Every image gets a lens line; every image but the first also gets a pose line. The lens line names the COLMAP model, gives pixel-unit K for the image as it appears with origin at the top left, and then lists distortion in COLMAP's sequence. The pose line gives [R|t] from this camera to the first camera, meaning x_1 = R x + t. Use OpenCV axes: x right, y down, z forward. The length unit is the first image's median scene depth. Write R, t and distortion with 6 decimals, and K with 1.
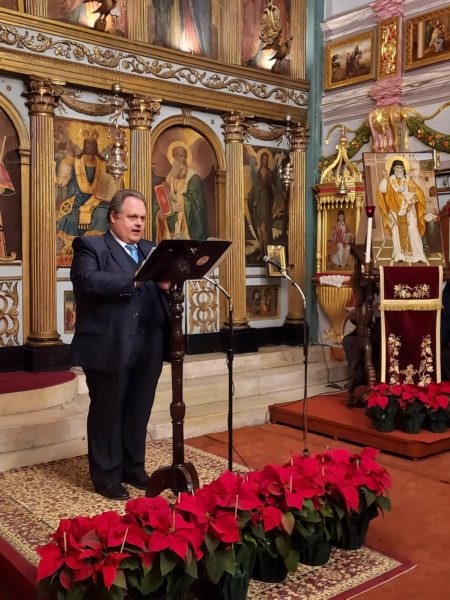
lens RADIAL K [[668.6, 0, 218.5], [0, 668.6, 298.9], [0, 0, 1]] dist [0.129619, -0.239034]
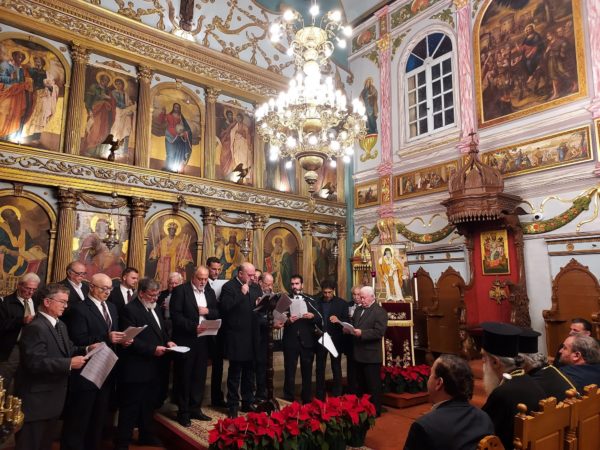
lens RADIAL K [[431.2, 0, 300.0], [0, 431.2, 225.0], [0, 0, 1]] dist [0.042769, 0.000860]
pose [[0.999882, 0.001337, -0.015289, 0.023733], [-0.004601, 0.976490, -0.215514, 0.002191], [0.014642, 0.215559, 0.976381, -0.219944]]
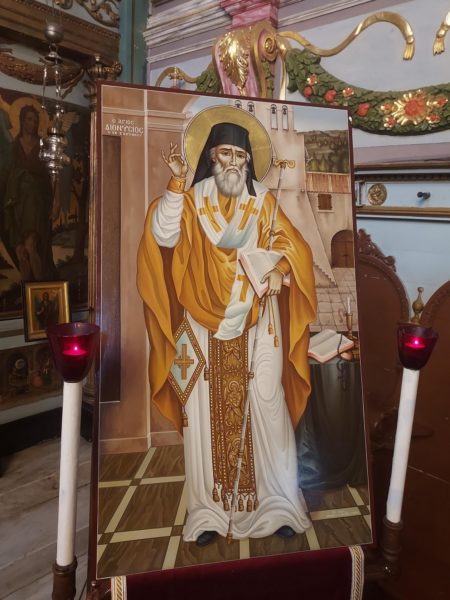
lens RADIAL K [[463.2, 0, 225.0], [0, 463.2, 300.0], [0, 0, 1]] dist [0.030155, -0.006954]
pose [[0.990230, 0.031940, 0.135737, 0.207177], [-0.048120, 0.991890, 0.117642, -0.135335], [-0.130878, -0.123024, 0.983736, 0.696447]]
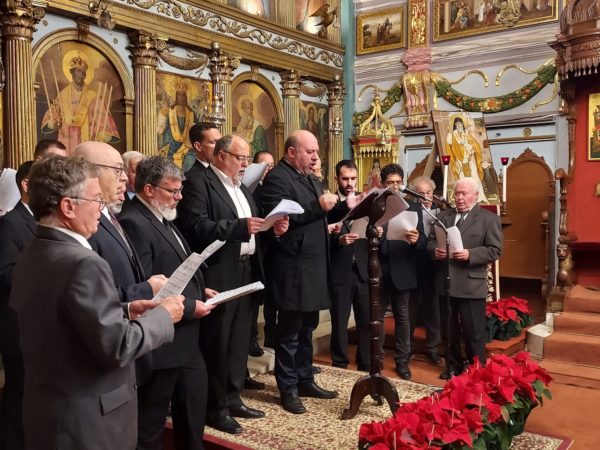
lens RADIAL K [[620.4, 0, 299.0], [0, 620.4, 237.1], [0, 0, 1]] dist [0.063597, -0.035718]
pose [[0.969465, -0.025172, 0.243935, -0.246608], [0.026068, 0.999660, -0.000446, 0.000559], [-0.243840, 0.006791, 0.969792, -0.005987]]
